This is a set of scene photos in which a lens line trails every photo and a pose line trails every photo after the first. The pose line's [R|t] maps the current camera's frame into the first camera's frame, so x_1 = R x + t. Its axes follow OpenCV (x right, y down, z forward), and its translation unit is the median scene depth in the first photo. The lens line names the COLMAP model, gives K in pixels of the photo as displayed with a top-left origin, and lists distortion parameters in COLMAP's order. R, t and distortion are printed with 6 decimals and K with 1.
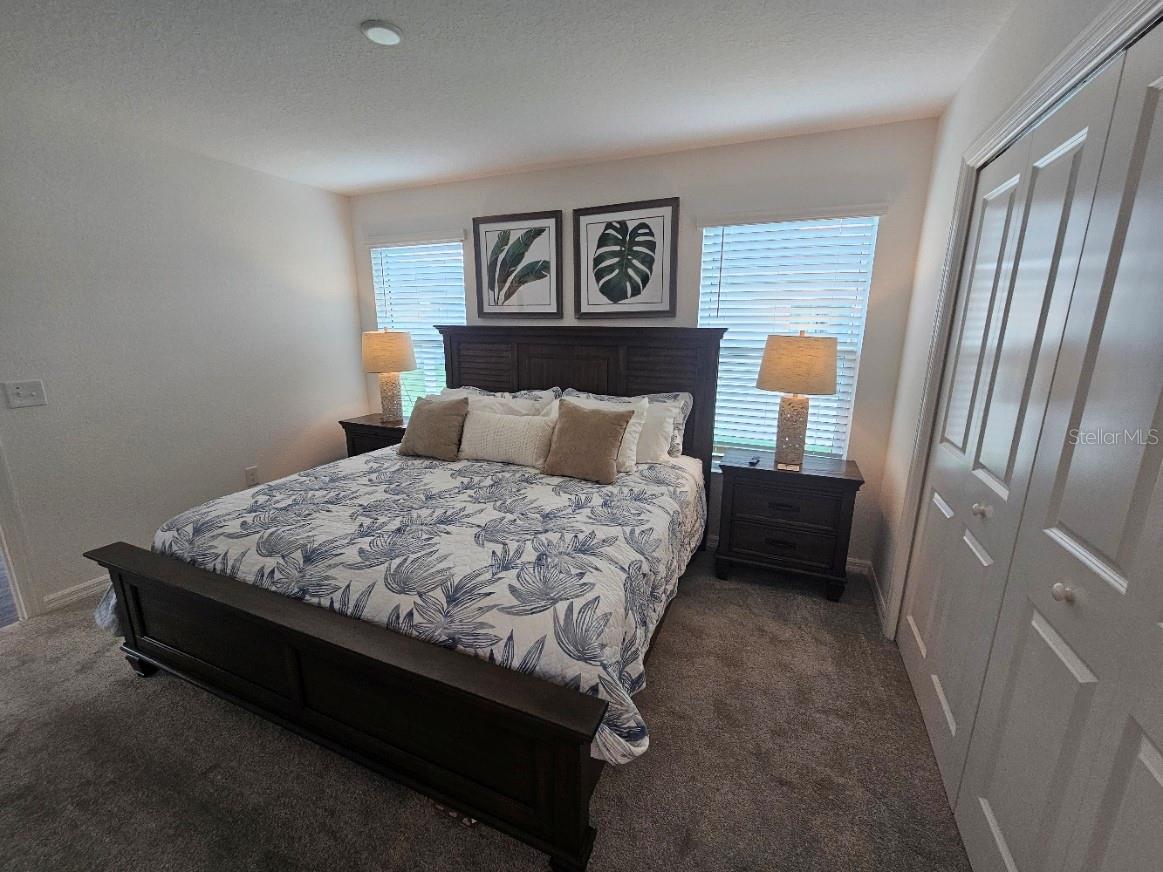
lens RADIAL K [[478.2, 0, 583.0], [0, 478.2, 436.9], [0, 0, 1]] dist [-0.002054, 0.001726]
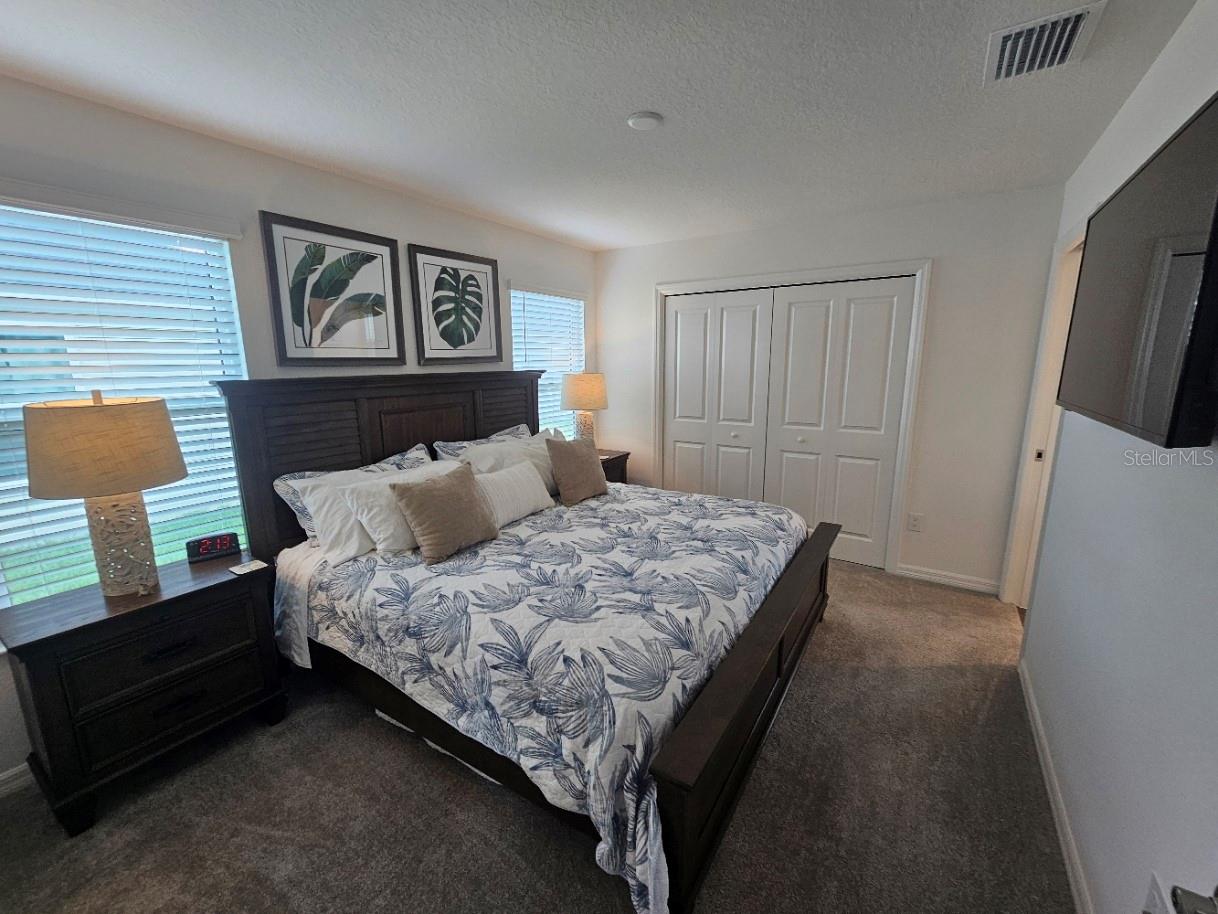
lens RADIAL K [[500.8, 0, 608.8], [0, 500.8, 455.3], [0, 0, 1]] dist [-0.002054, 0.001726]
pose [[0.170212, -0.191400, 0.966640, -0.933059], [0.241834, 0.959069, 0.147317, -0.146185], [-0.955272, 0.208692, 0.209532, 0.534981]]
